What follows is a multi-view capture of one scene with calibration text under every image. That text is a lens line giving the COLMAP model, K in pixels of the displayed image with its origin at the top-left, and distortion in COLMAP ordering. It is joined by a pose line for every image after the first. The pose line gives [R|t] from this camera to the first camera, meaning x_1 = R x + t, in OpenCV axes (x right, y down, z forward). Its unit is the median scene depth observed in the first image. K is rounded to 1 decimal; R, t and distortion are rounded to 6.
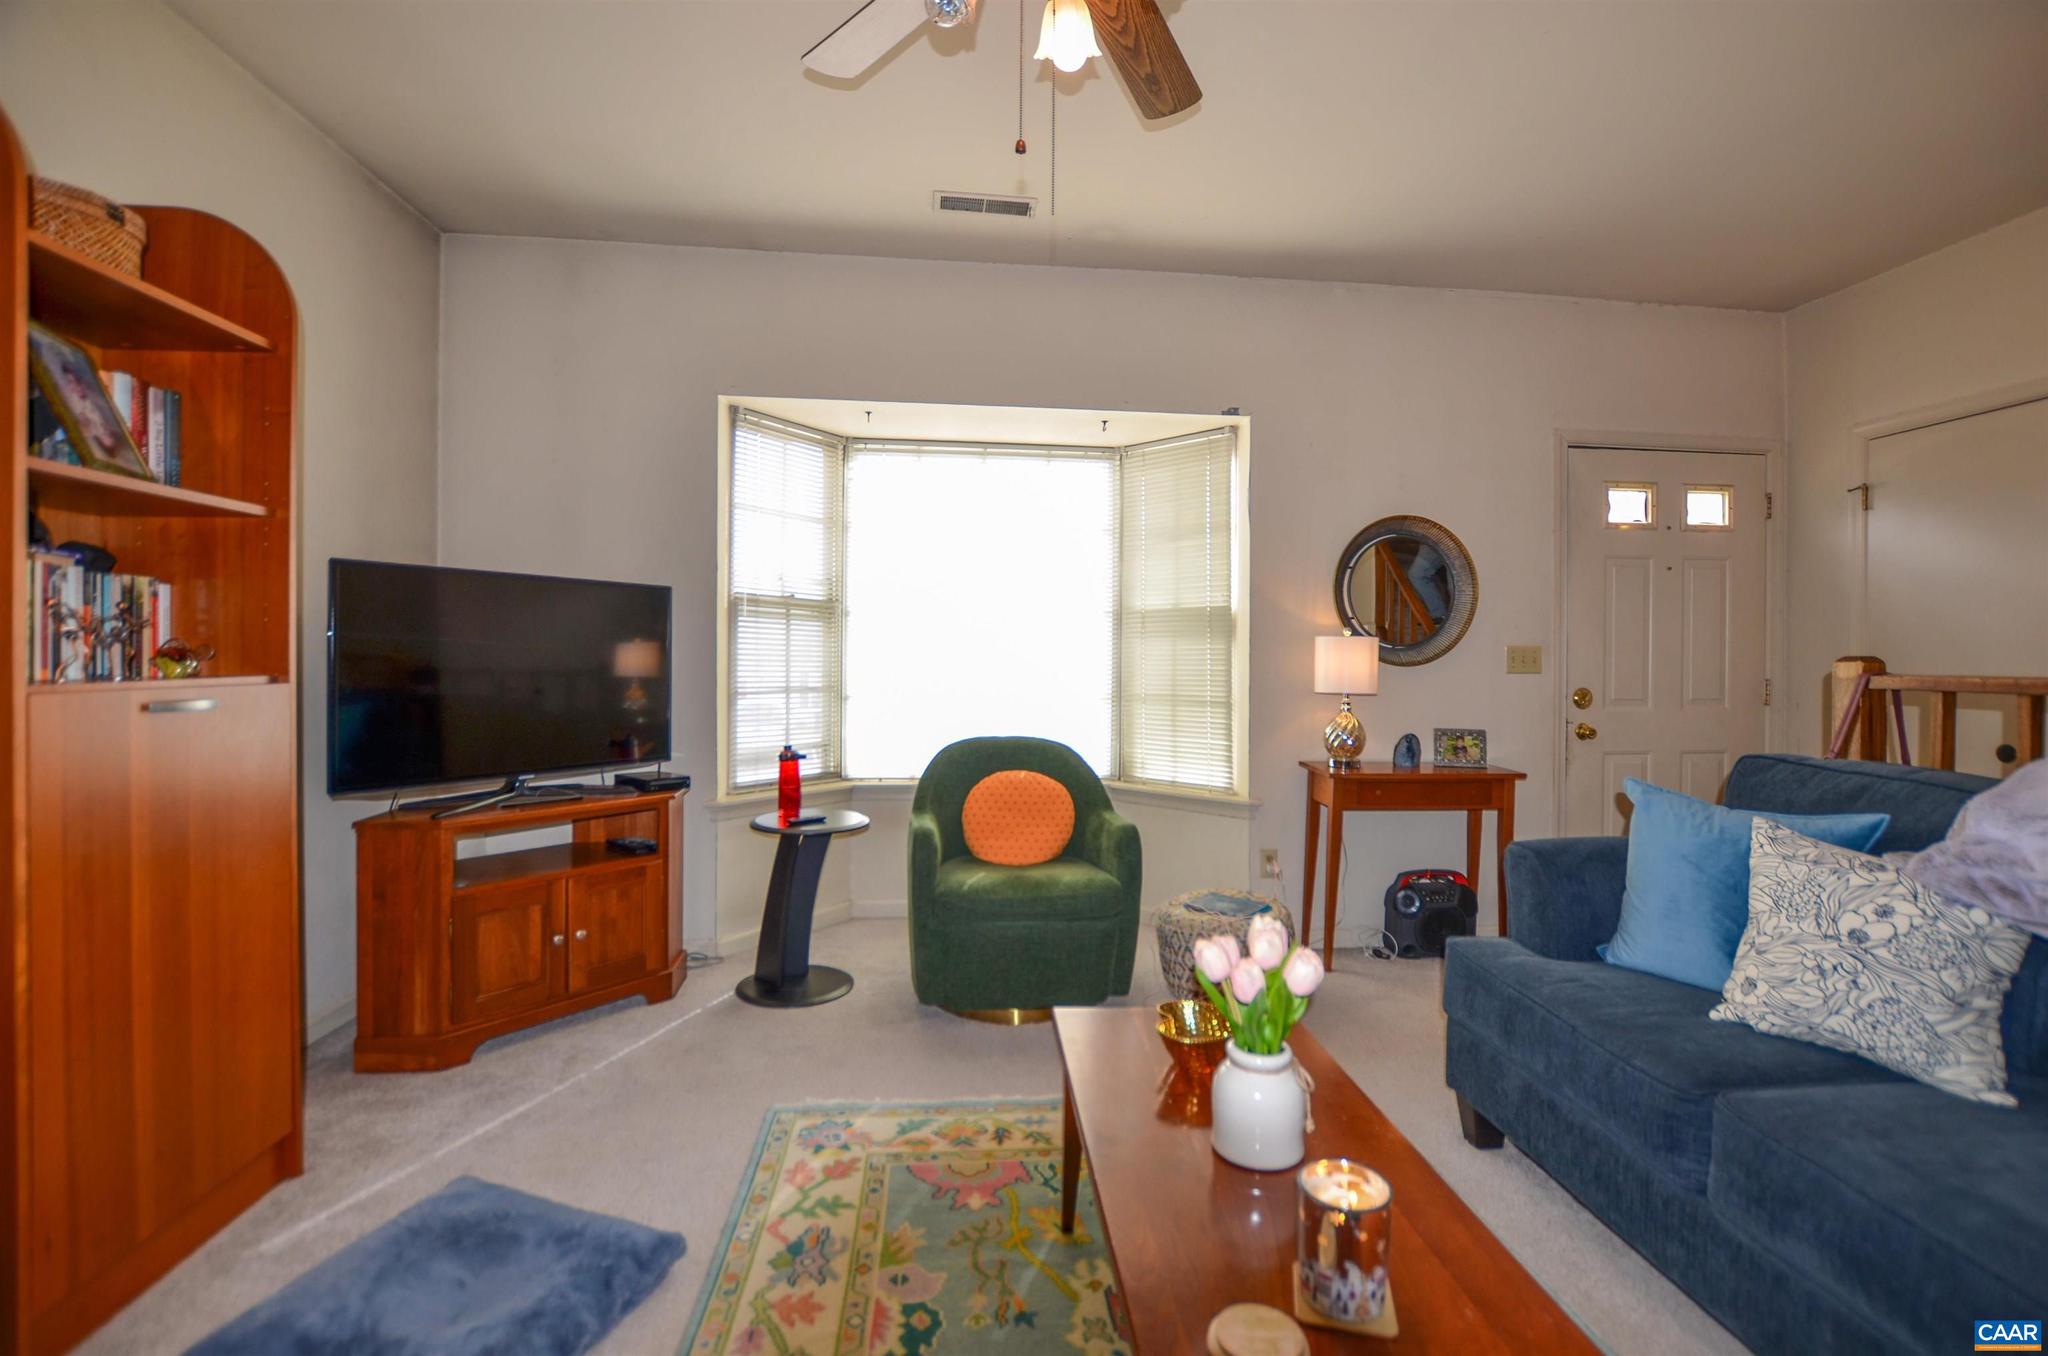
lens RADIAL K [[939.5, 0, 1022.1], [0, 939.5, 647.5], [0, 0, 1]] dist [-0.033463, 0.003137]
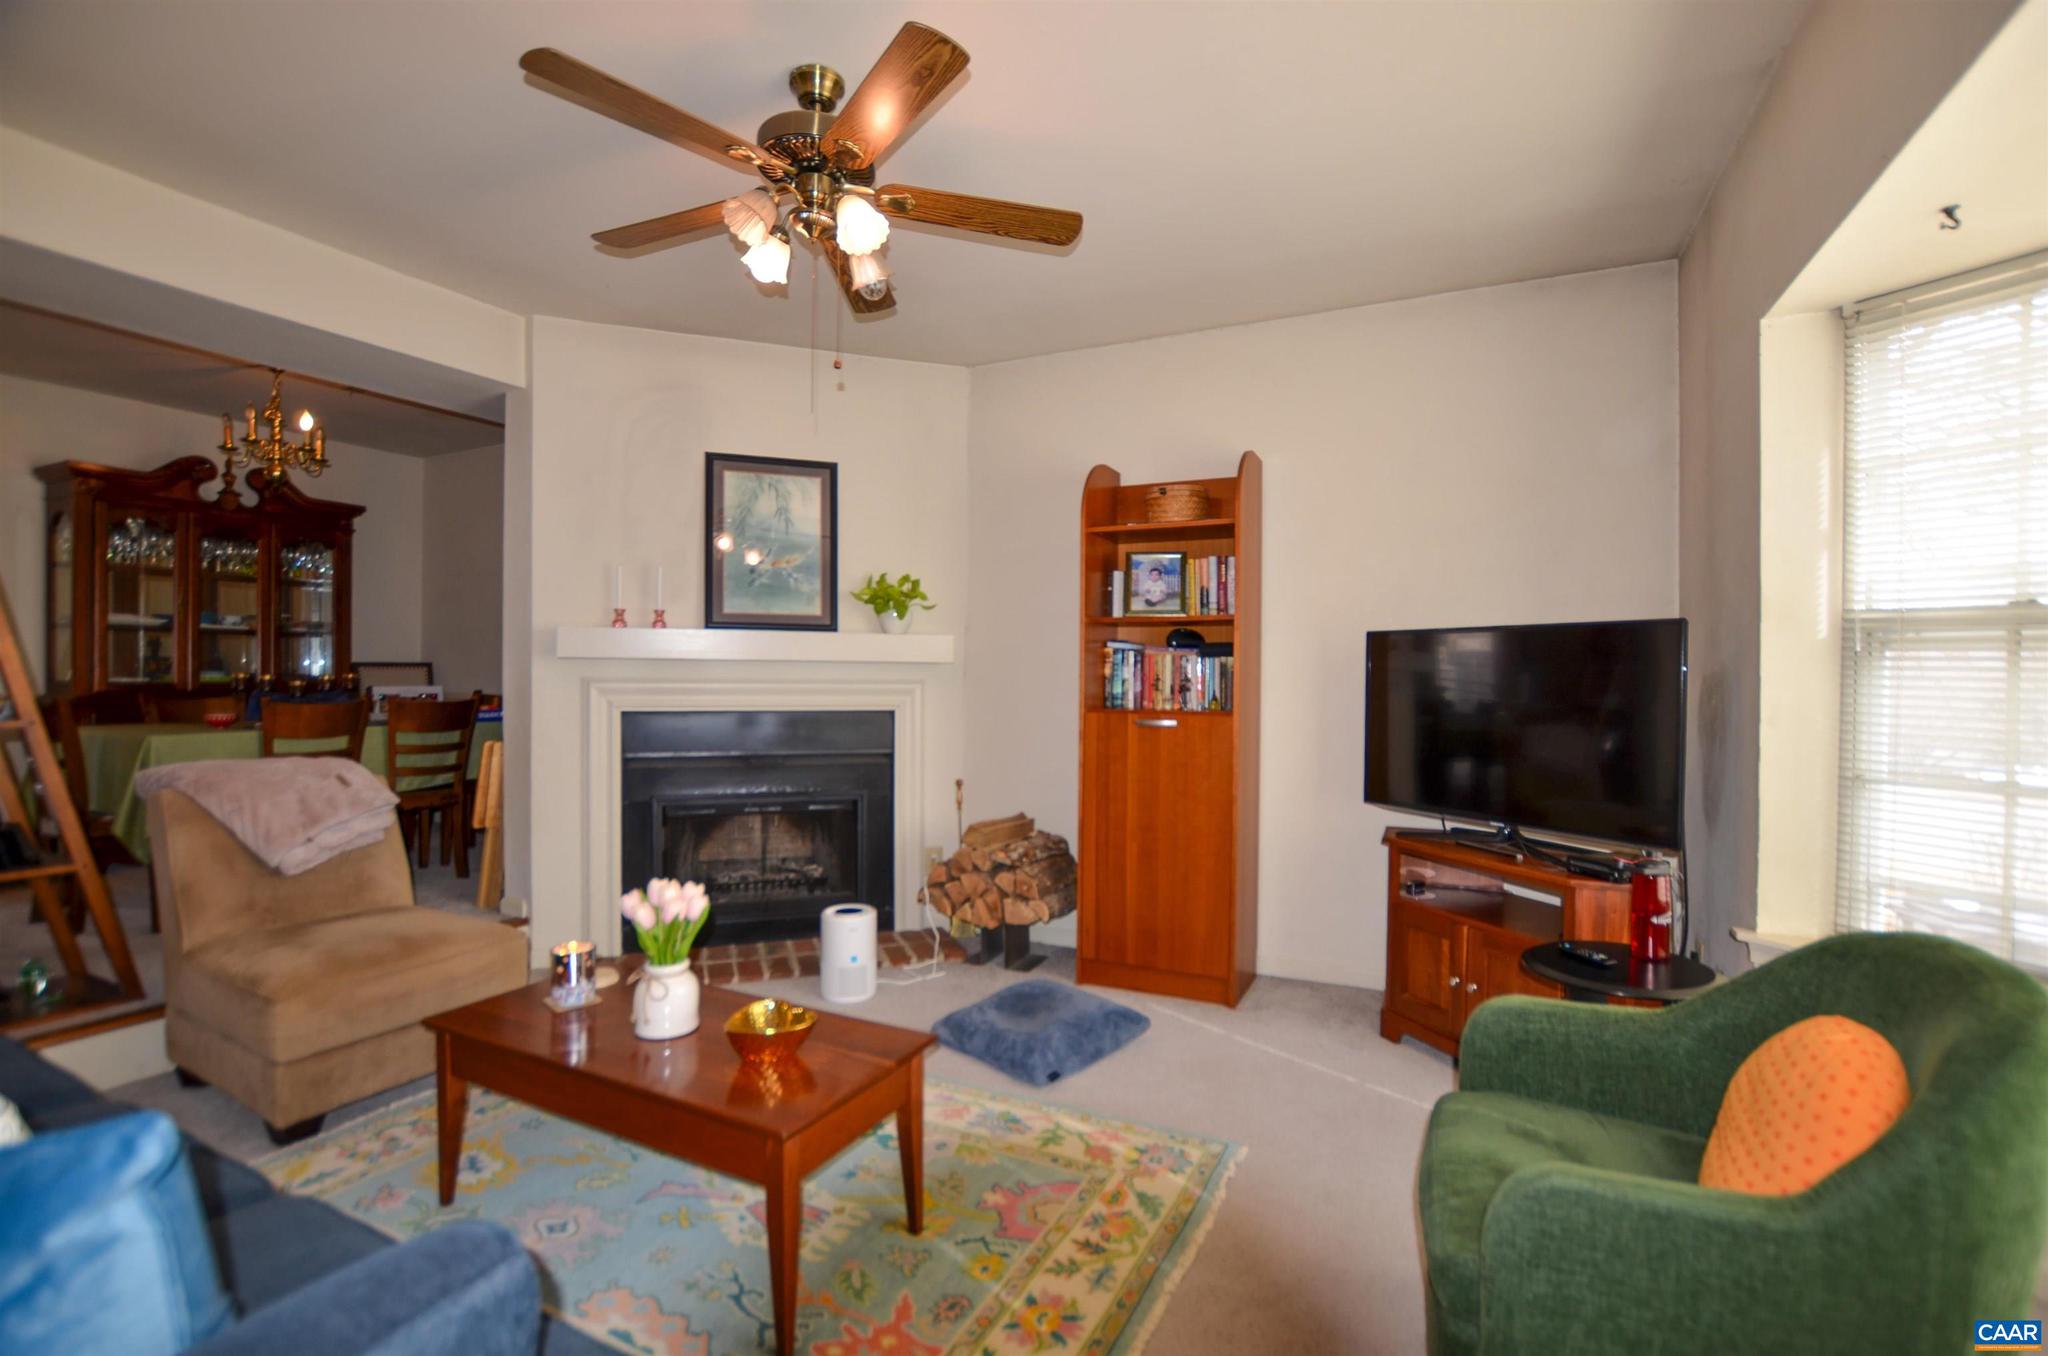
lens RADIAL K [[939.5, 0, 1060.5], [0, 939.5, 689.5], [0, 0, 1]] dist [-0.033463, 0.003137]
pose [[-0.504667, 0.004841, -0.863300, 0.775727], [-0.002934, 0.999969, 0.007323, -0.020412], [0.863309, 0.006229, -0.504637, 1.448035]]
